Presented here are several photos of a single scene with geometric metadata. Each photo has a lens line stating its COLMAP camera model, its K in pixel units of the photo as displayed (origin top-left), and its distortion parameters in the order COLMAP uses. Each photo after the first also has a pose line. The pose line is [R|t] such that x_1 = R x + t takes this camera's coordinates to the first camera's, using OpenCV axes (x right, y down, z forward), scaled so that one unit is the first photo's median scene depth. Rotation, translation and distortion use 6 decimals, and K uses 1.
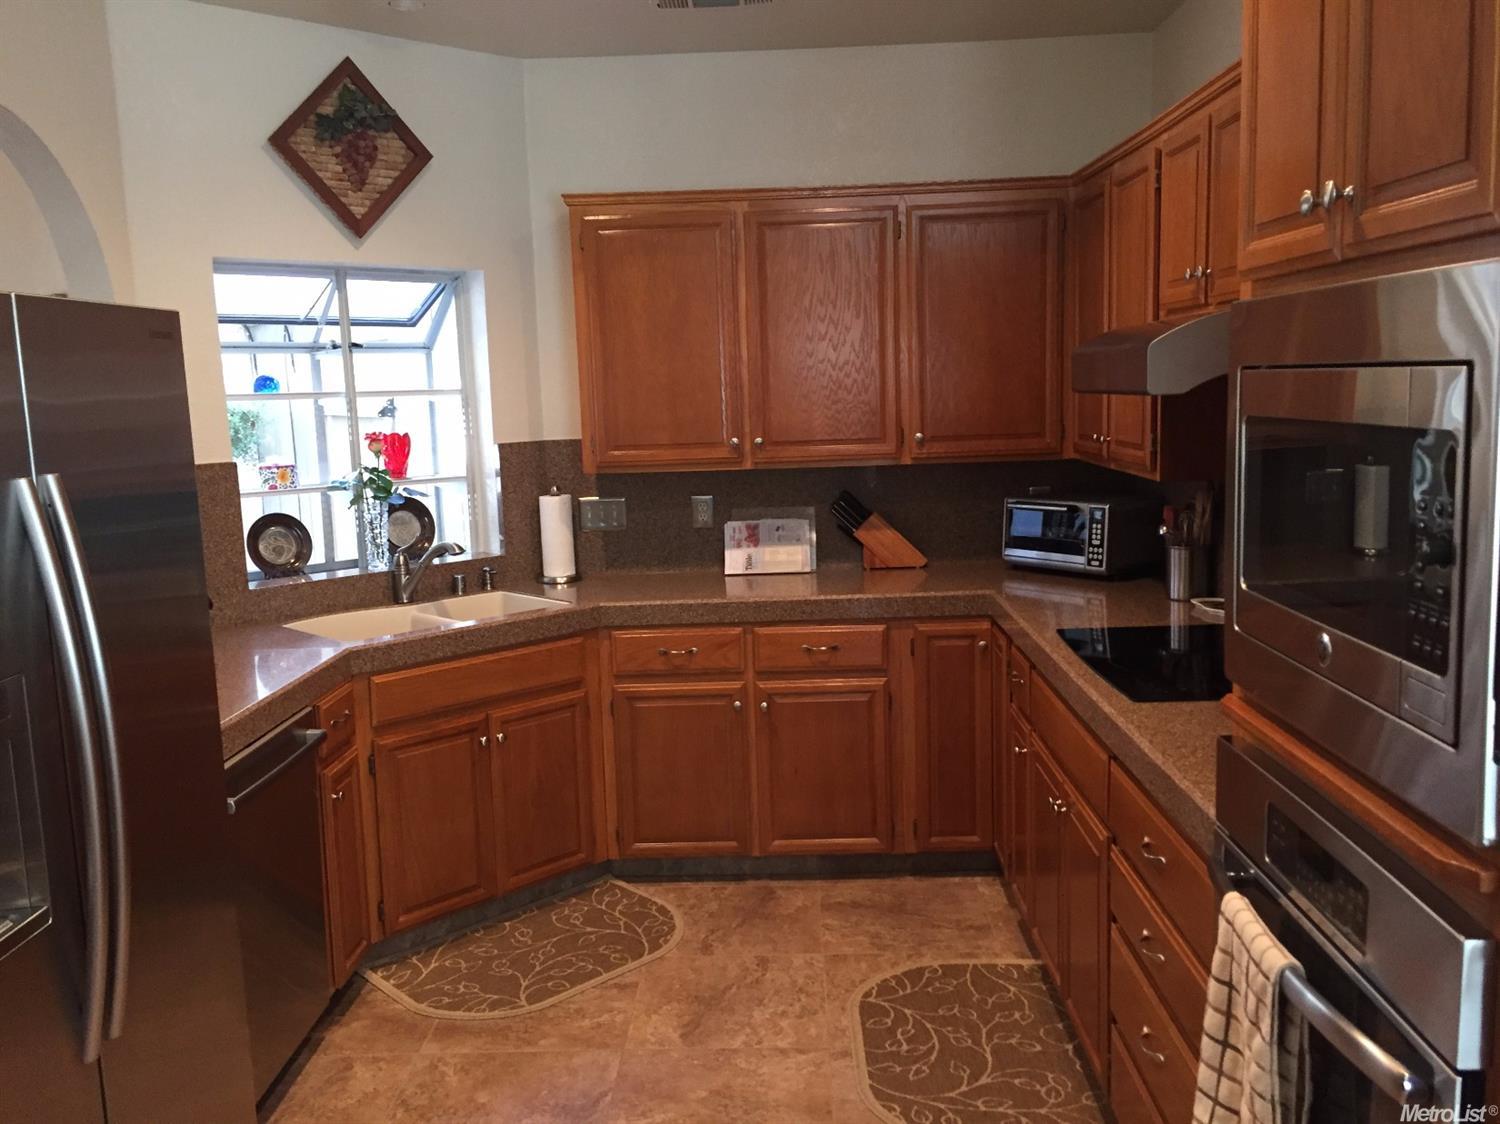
lens RADIAL K [[1279.5, 0, 754.2], [0, 1279.5, 556.0], [0, 0, 1]] dist [0.099783, -0.141829]
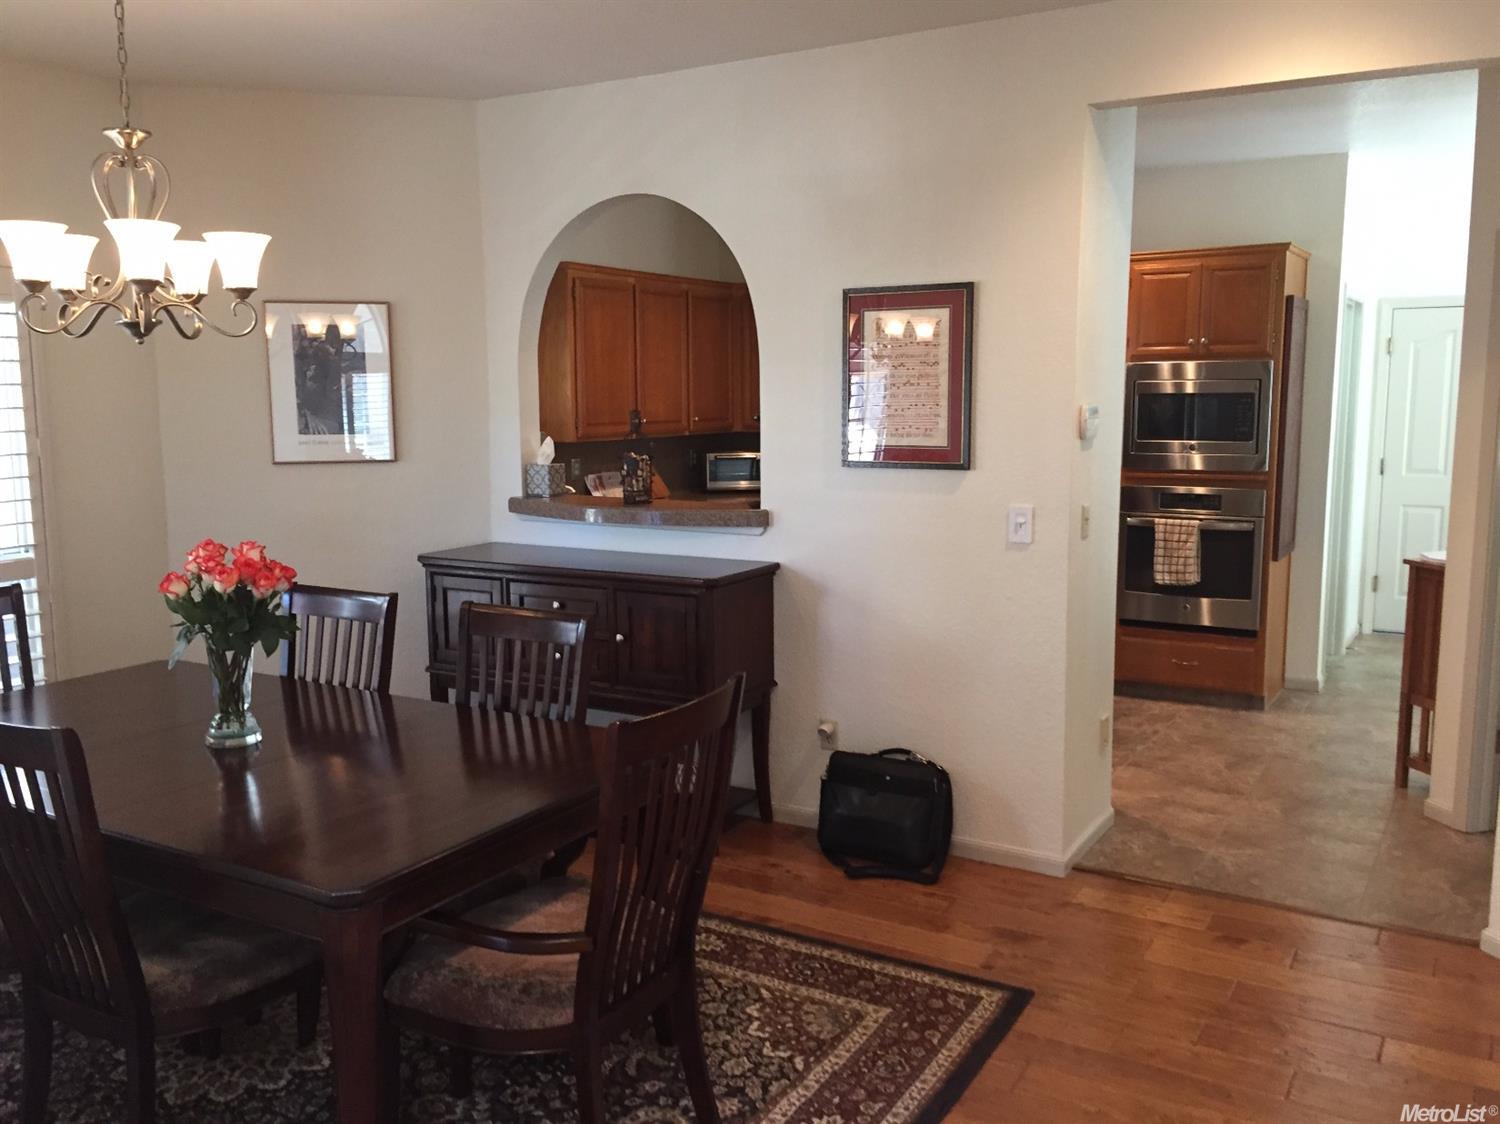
lens RADIAL K [[1279.5, 0, 754.2], [0, 1279.5, 556.0], [0, 0, 1]] dist [0.099783, -0.141829]
pose [[0.485269, -0.086739, 0.870052, -1.464819], [0.110759, 0.993149, 0.037235, 0.040548], [-0.867321, 0.078298, 0.491552, 0.073262]]
